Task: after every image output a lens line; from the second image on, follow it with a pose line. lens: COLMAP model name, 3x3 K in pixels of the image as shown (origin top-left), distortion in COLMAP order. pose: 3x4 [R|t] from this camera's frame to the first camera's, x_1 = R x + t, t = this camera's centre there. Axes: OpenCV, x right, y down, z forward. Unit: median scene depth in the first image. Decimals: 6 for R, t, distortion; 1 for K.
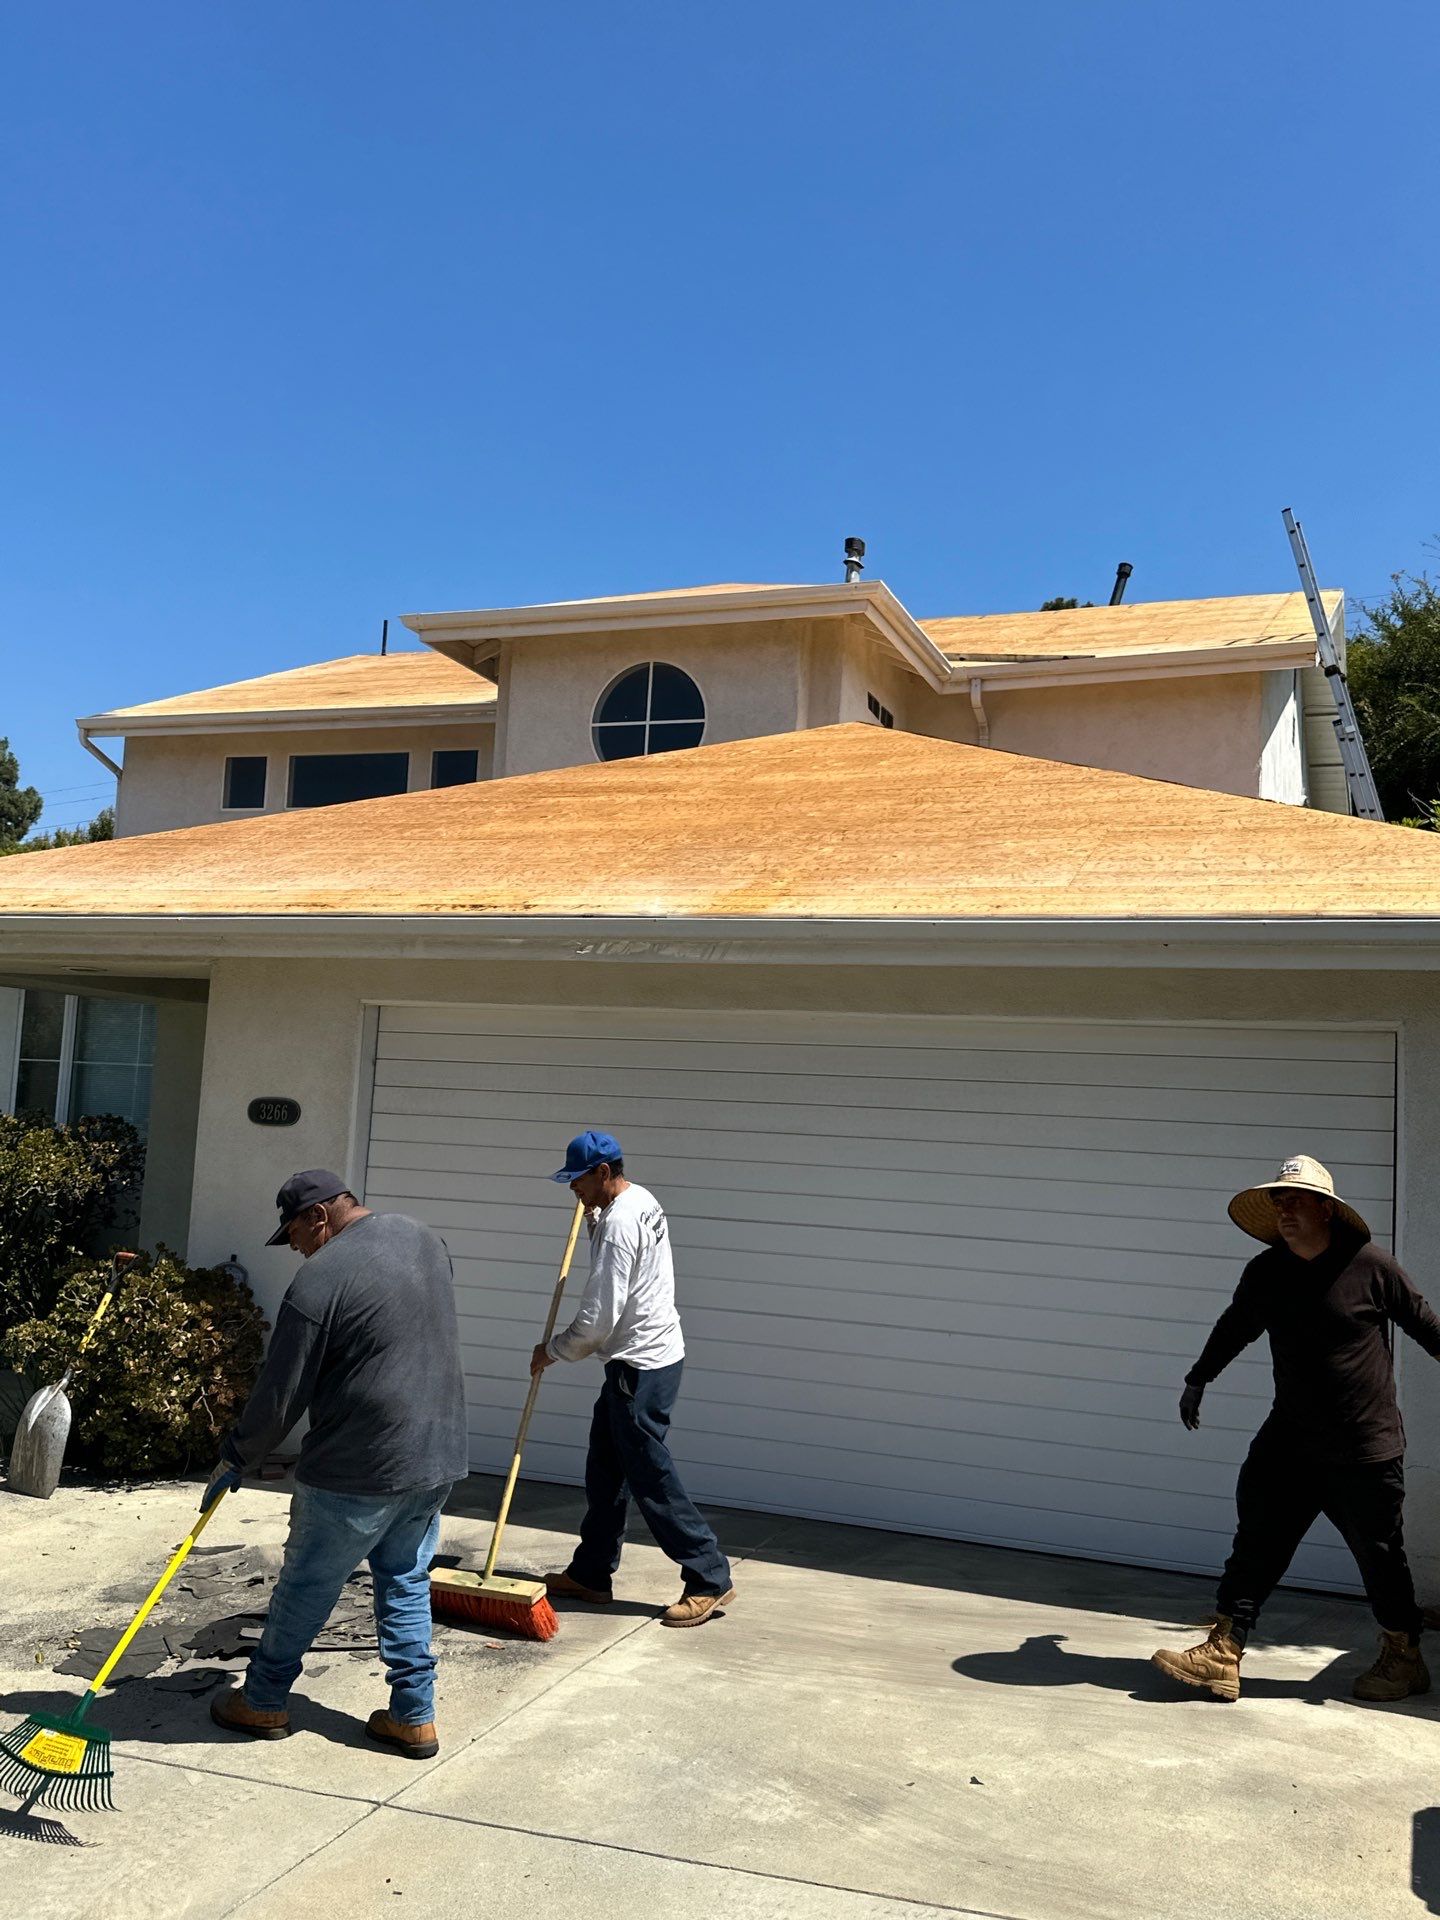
lens RADIAL K [[1544.3, 0, 700.7], [0, 1544.3, 975.4], [0, 0, 1]] dist [0.110690, 0.003479]
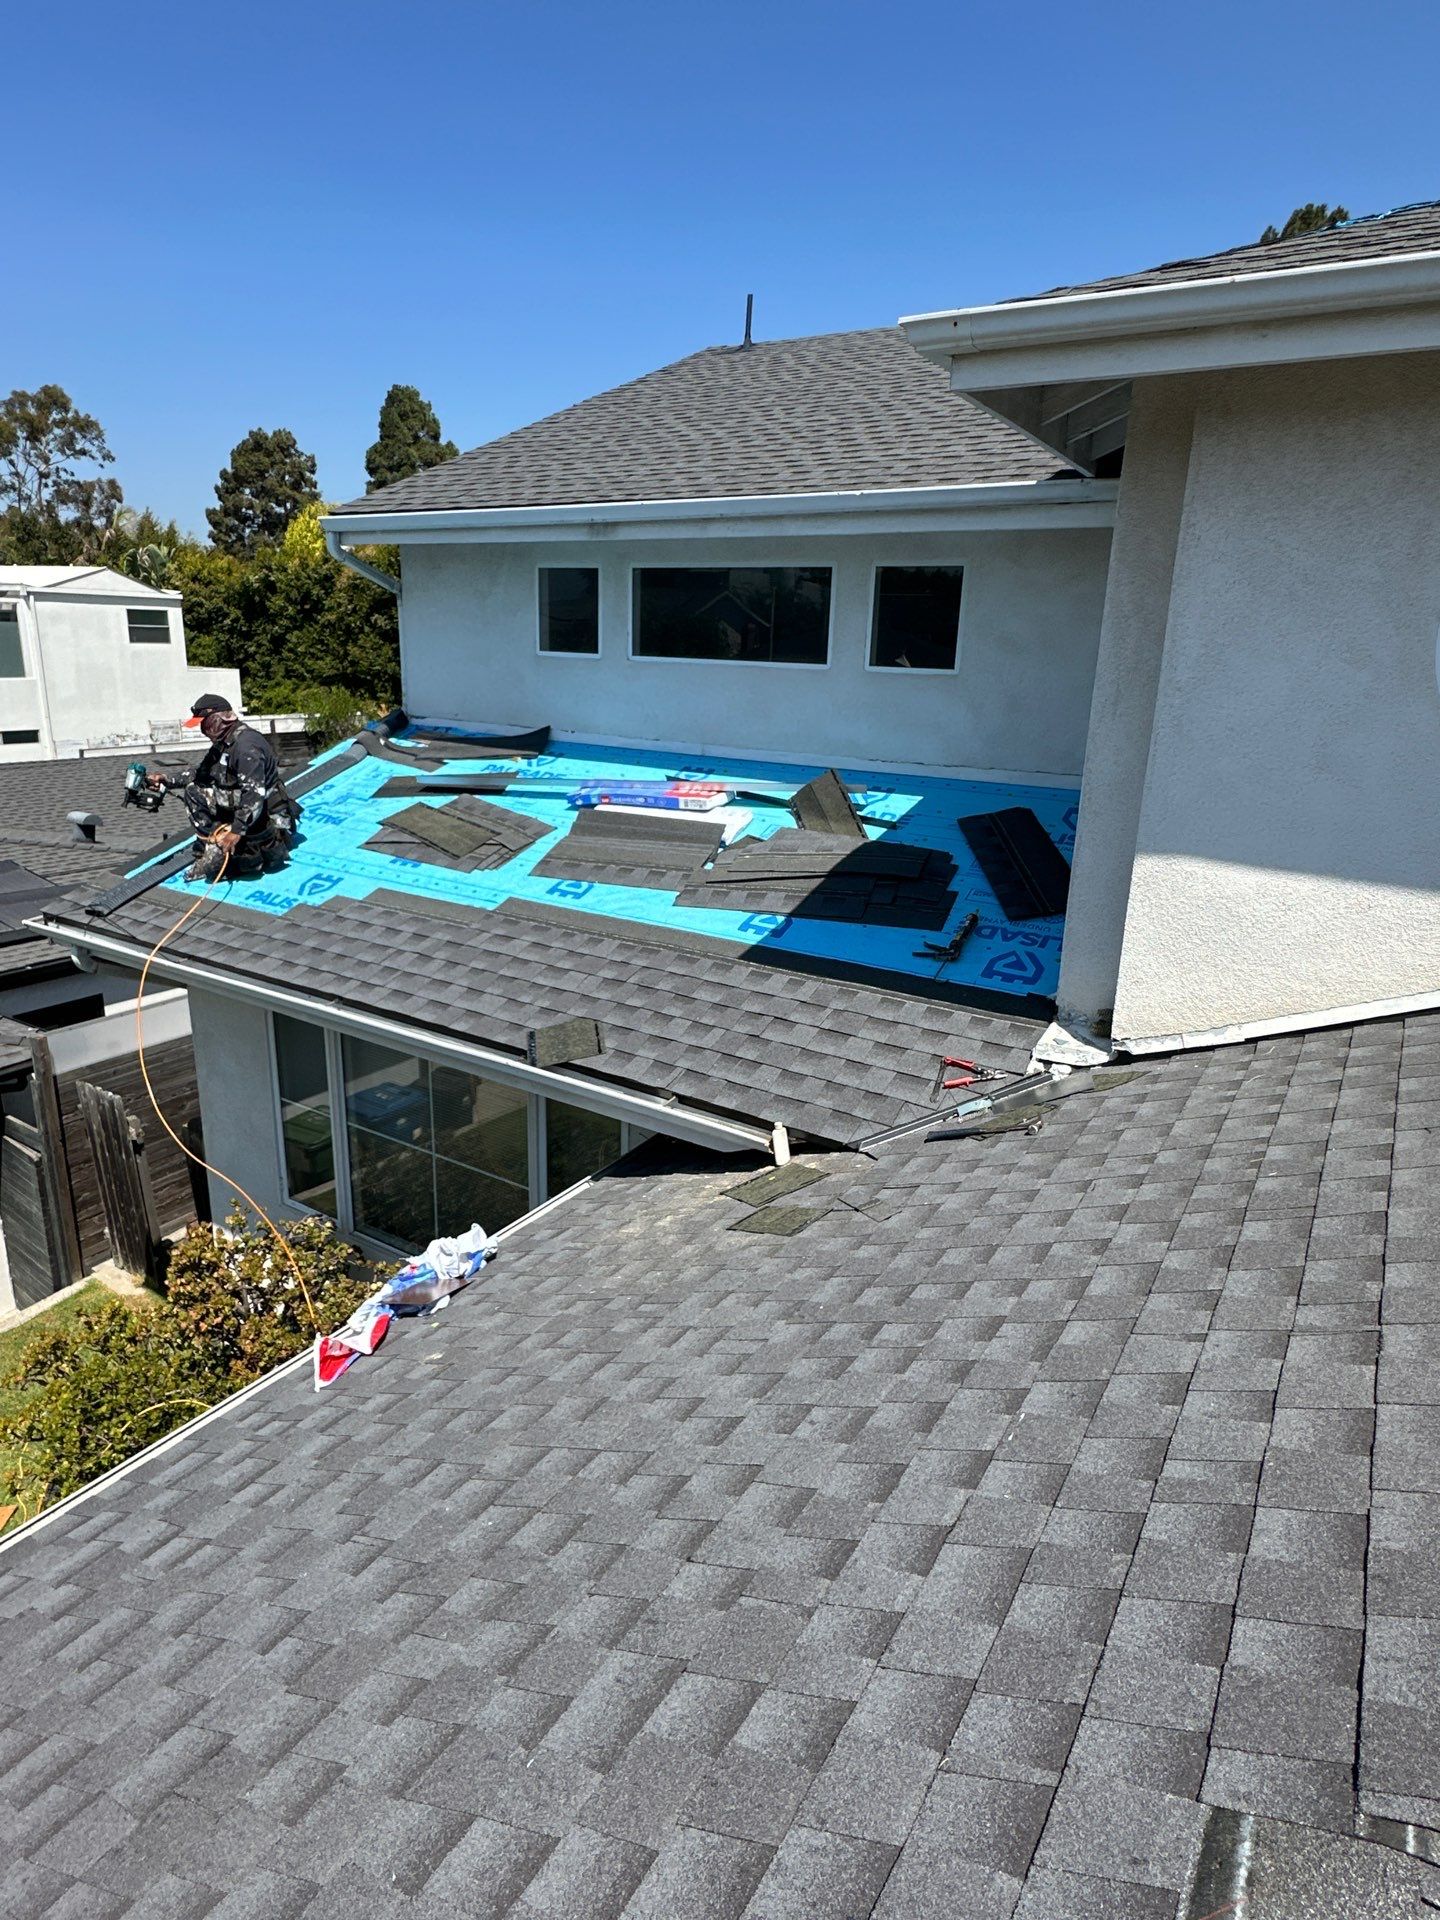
lens RADIAL K [[1081.6, 0, 720.3], [0, 1081.6, 957.8], [0, 0, 1]] dist [-0.004738, 0.000323]
pose [[0.982692, 0.035569, -0.181798, -0.183450], [0.028205, 0.941221, 0.336610, -0.175132], [0.183085, -0.335912, 0.923928, 0.702531]]
